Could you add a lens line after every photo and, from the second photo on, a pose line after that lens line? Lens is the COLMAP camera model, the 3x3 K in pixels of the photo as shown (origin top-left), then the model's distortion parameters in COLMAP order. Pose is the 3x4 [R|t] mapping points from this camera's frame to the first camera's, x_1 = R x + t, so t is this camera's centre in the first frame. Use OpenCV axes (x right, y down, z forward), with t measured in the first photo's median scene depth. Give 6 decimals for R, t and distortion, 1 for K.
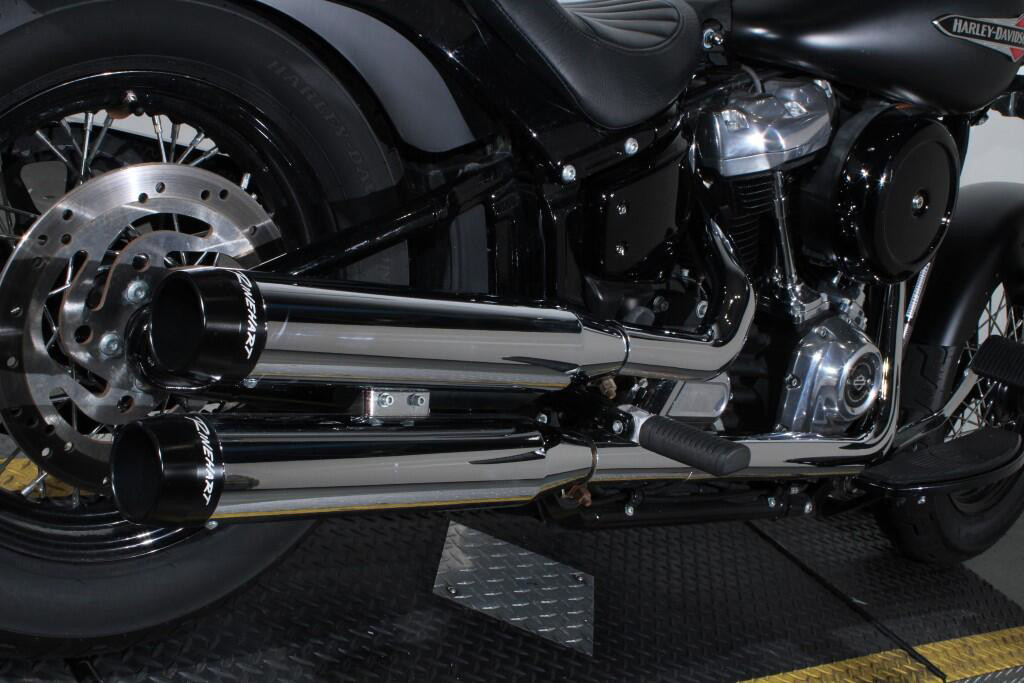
lens RADIAL K [[1393.9, 0, 515.1], [0, 1393.9, 353.4], [0, 0, 1]] dist [-0.037637, 0.039137]
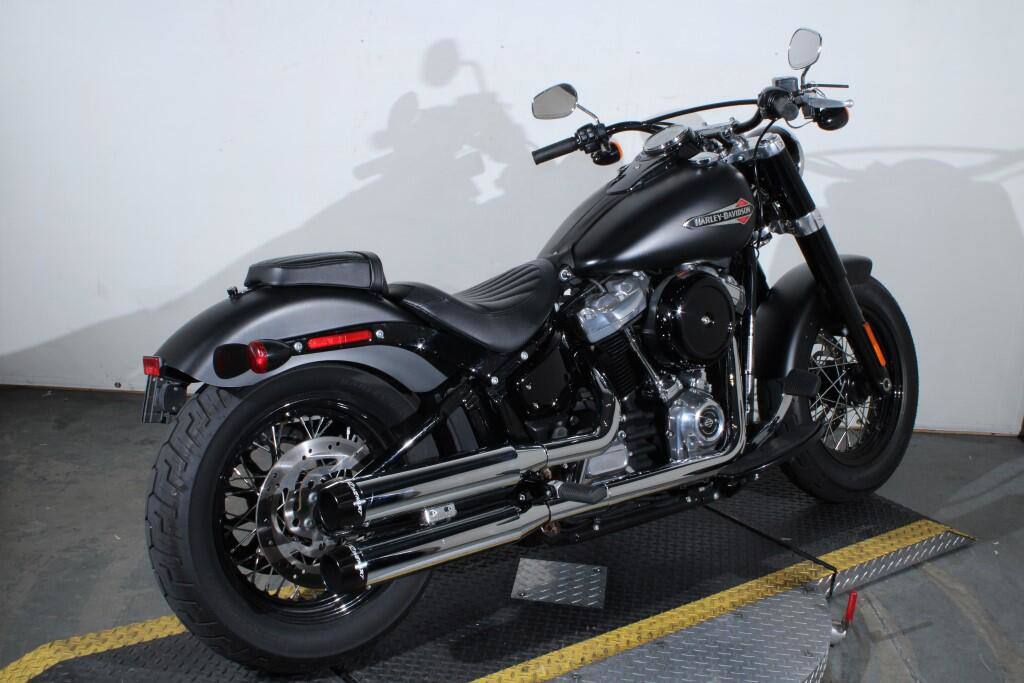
lens RADIAL K [[1328.9, 0, 512.0], [0, 1328.9, 341.5], [0, 0, 1]] dist [-0.038080, -0.021065]
pose [[0.946319, -0.290536, -0.141667, 0.351450], [0.282368, 0.956358, -0.075153, -0.028566], [0.157319, 0.031117, 0.987057, -0.924545]]
